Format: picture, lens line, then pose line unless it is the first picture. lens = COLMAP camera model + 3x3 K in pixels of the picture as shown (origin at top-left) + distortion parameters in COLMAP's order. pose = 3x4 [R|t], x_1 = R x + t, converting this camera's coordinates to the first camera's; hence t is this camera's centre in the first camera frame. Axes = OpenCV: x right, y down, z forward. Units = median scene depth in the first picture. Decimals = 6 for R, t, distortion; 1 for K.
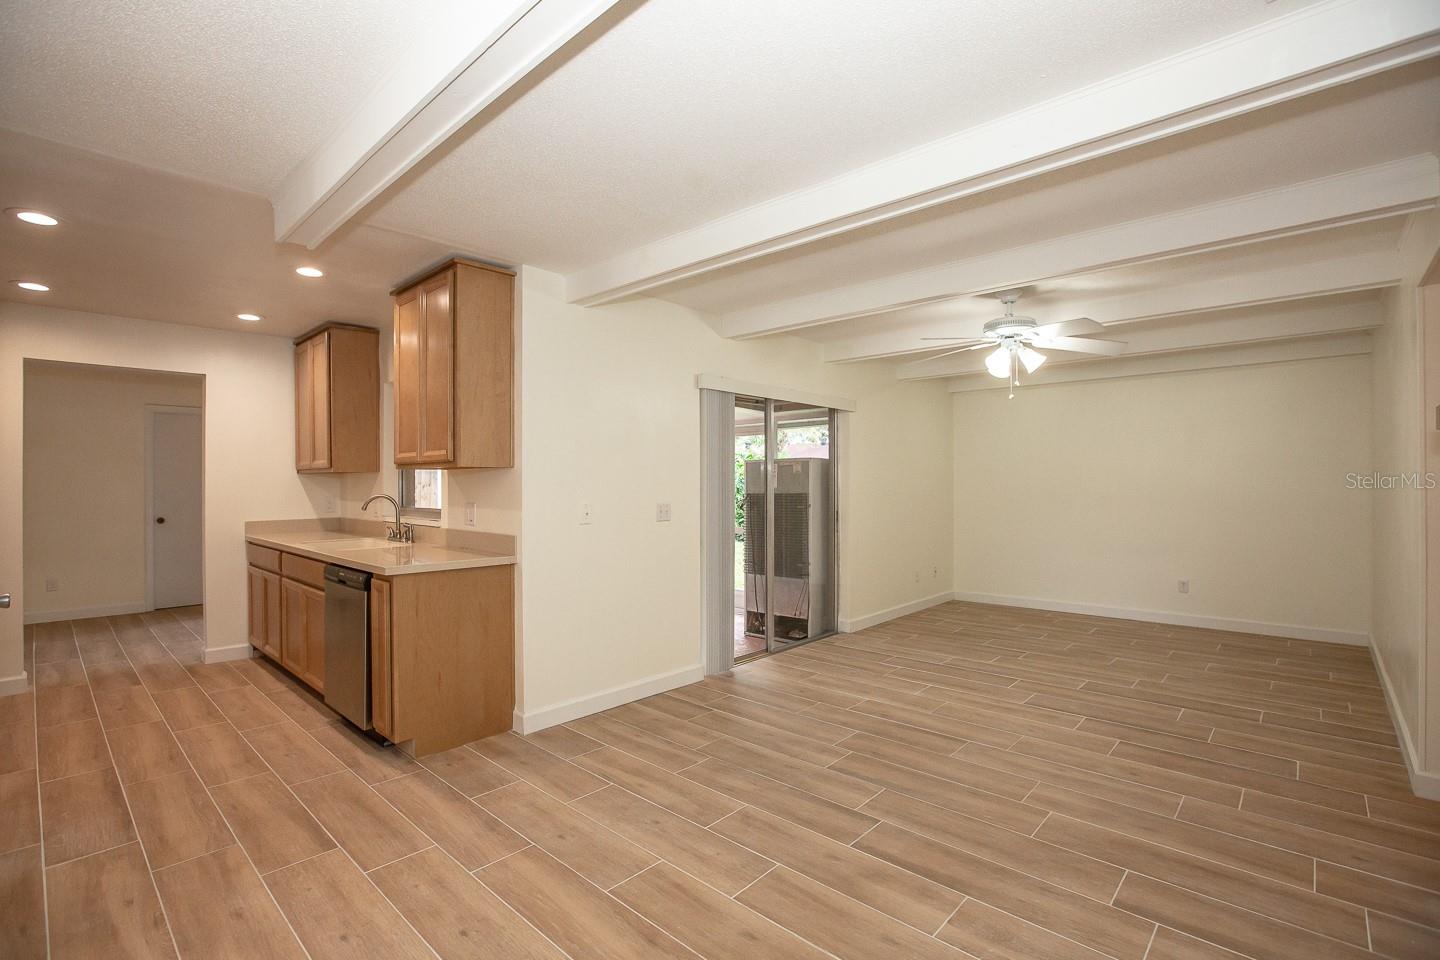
lens RADIAL K [[662.4, 0, 721.7], [0, 662.4, 486.0], [0, 0, 1]] dist [-0.005207, 0.001578]
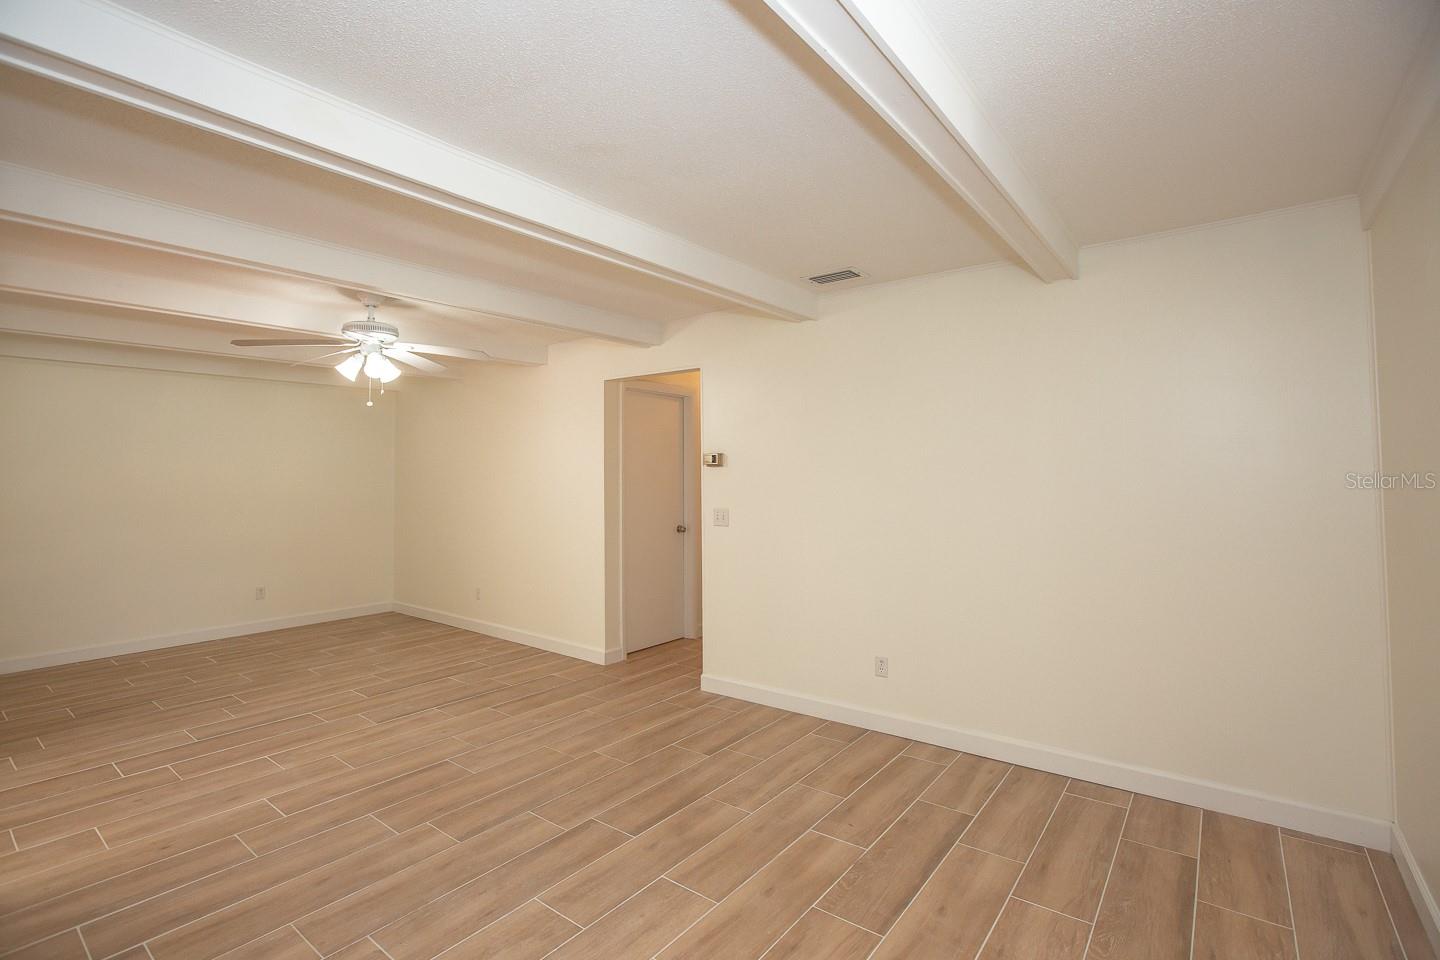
lens RADIAL K [[662.4, 0, 722.3], [0, 662.4, 476.3], [0, 0, 1]] dist [-0.005207, 0.001578]
pose [[-0.080892, 0.013171, 0.996636, -0.659414], [0.002357, 0.999912, -0.013023, -0.021197], [-0.996720, 0.001296, -0.080916, 0.691349]]
